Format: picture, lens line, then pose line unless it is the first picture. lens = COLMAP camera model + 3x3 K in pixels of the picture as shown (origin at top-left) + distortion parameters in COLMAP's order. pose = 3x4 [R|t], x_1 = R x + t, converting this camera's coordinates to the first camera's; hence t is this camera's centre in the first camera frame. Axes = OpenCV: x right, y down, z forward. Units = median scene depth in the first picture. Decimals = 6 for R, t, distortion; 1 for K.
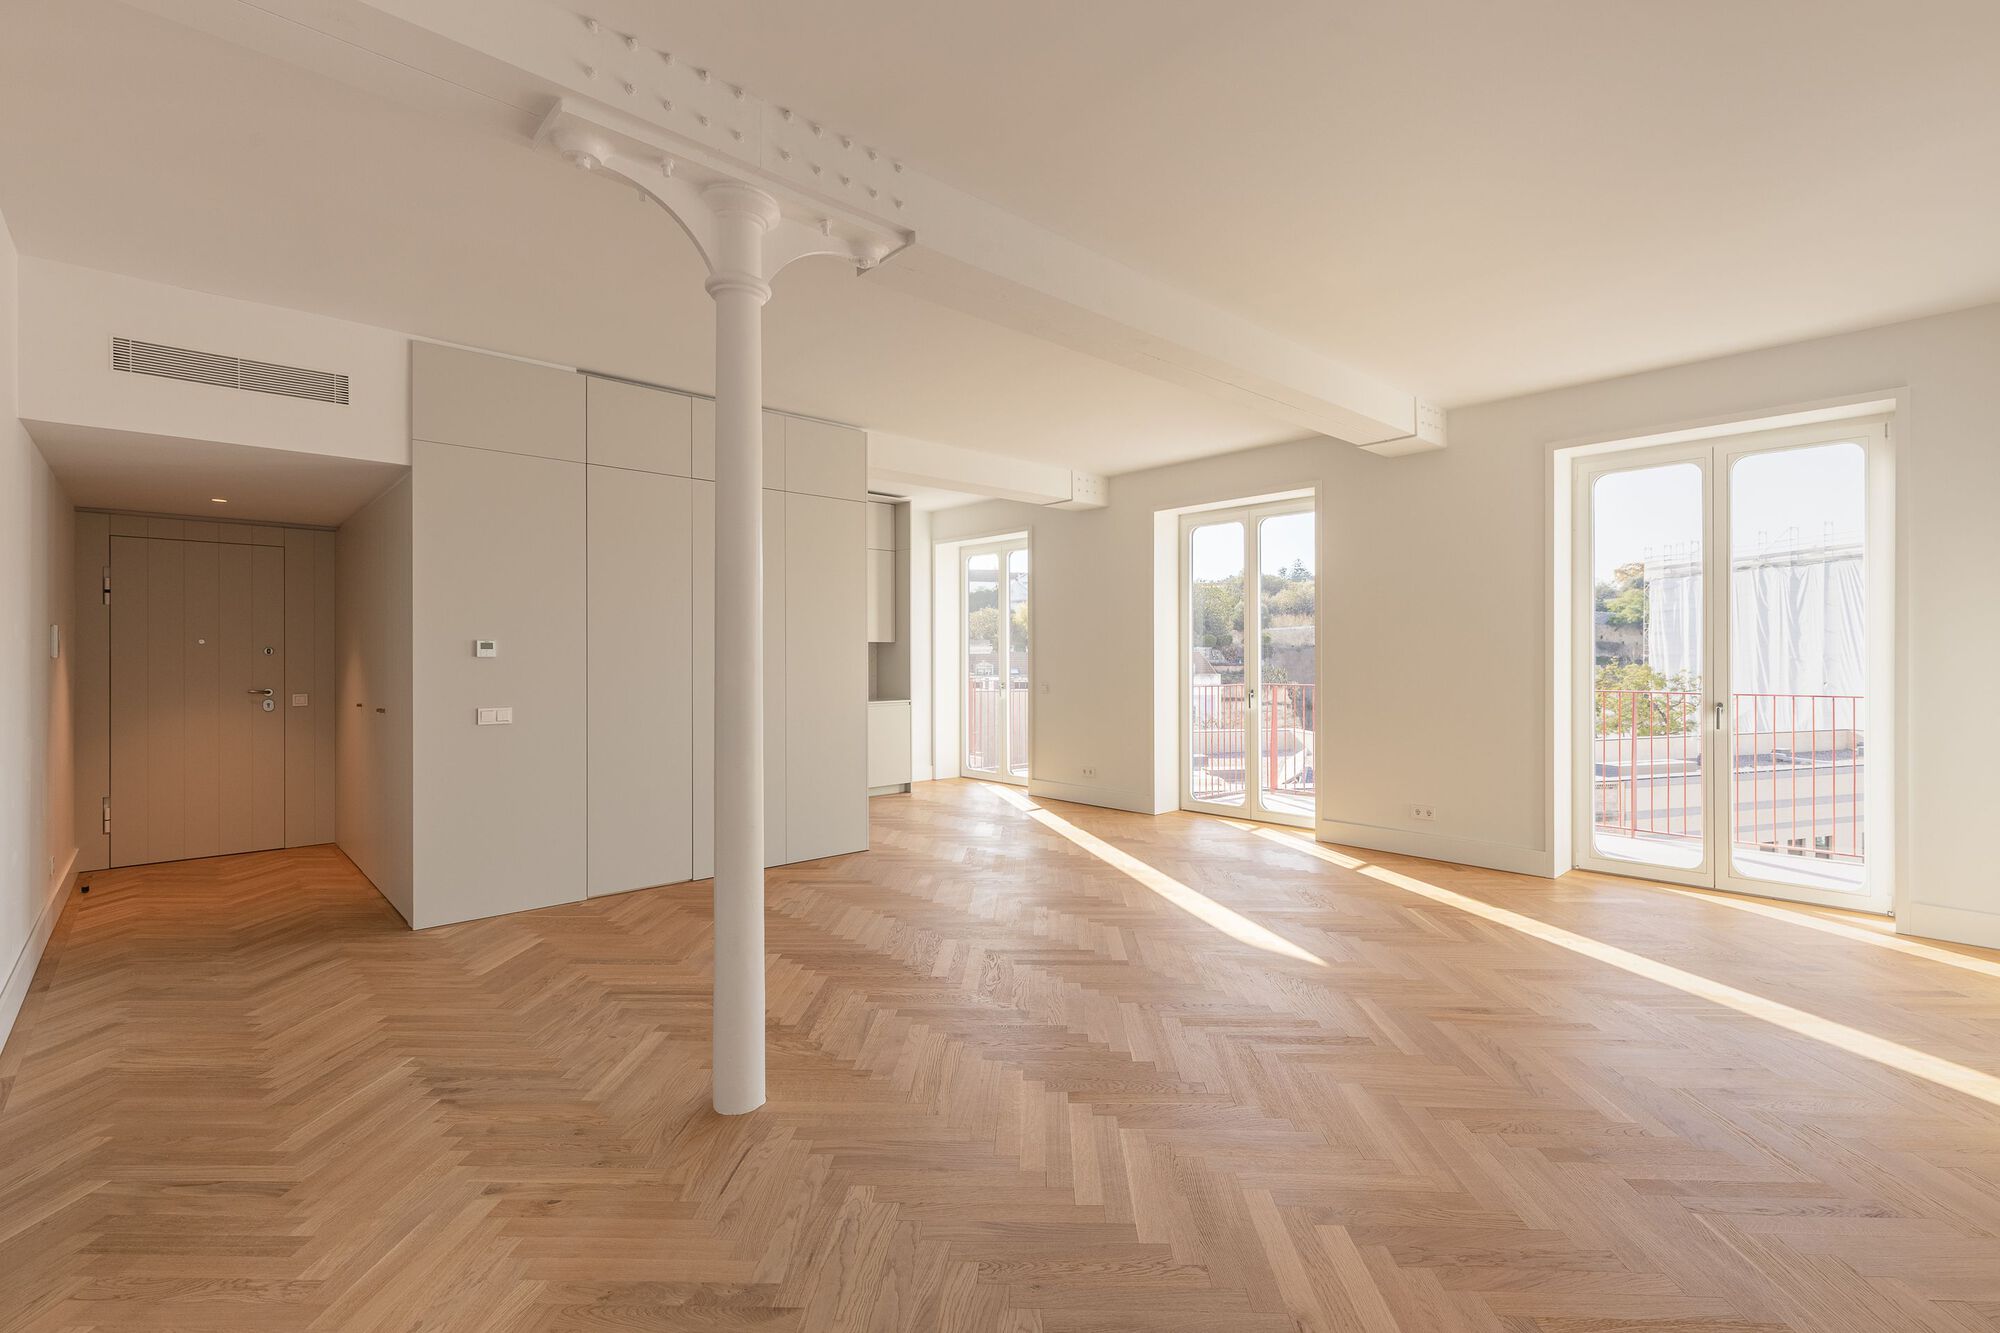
lens RADIAL K [[891.4, 0, 1008.4], [0, 891.4, 660.0], [0, 0, 1]] dist [0.007566, -0.000208]
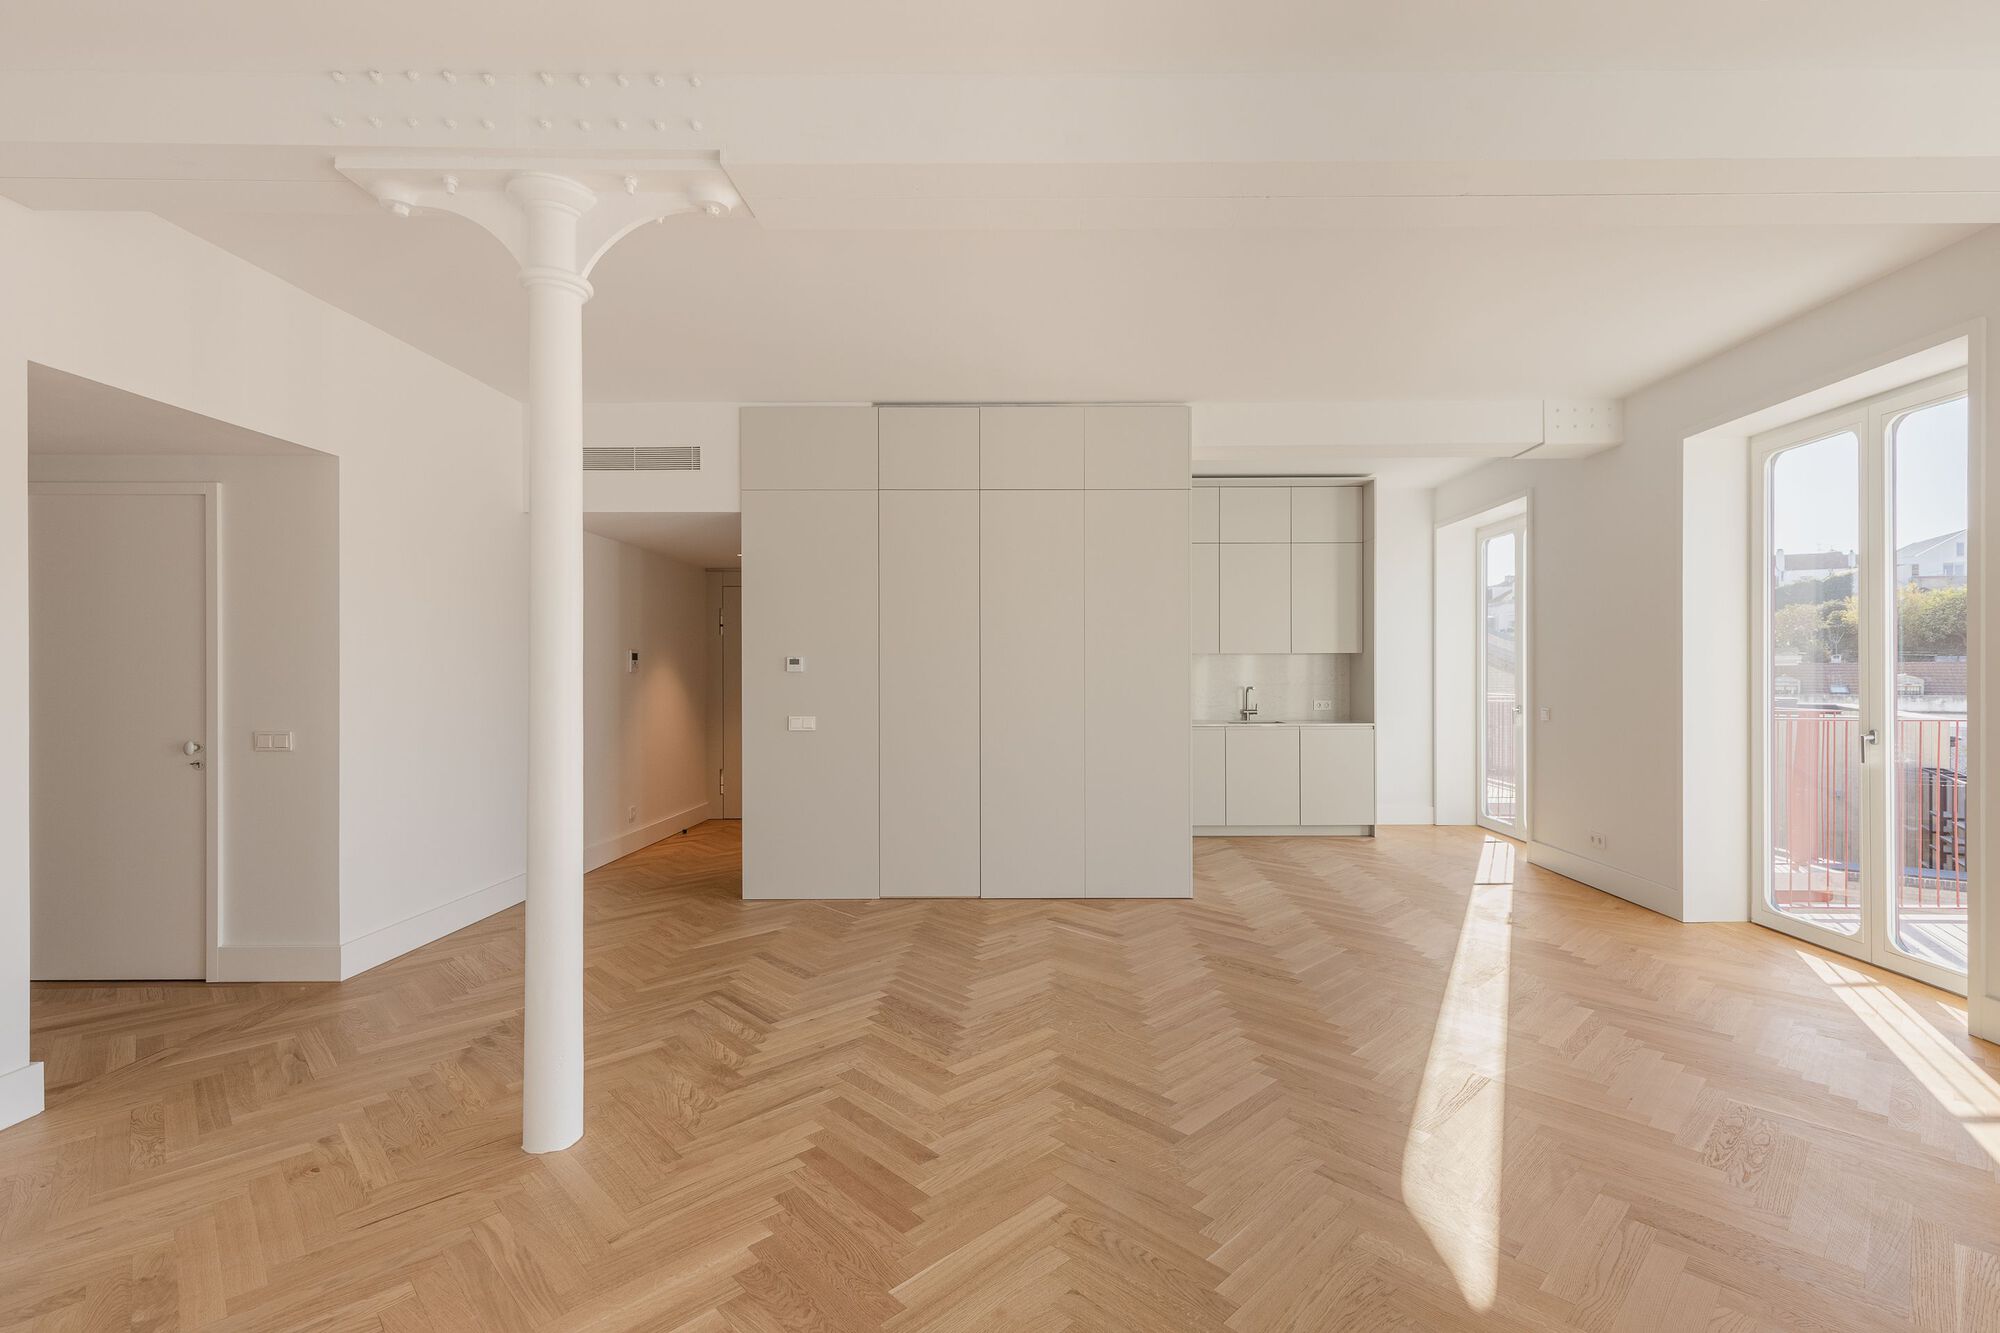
lens RADIAL K [[891.4, 0, 1004.1], [0, 891.4, 670.9], [0, 0, 1]] dist [0.007566, -0.000208]
pose [[0.735797, -0.000492, -0.677202, 0.262392], [-0.001166, 0.999997, -0.001993, -0.001403], [0.677202, 0.002256, 0.735794, 0.233149]]
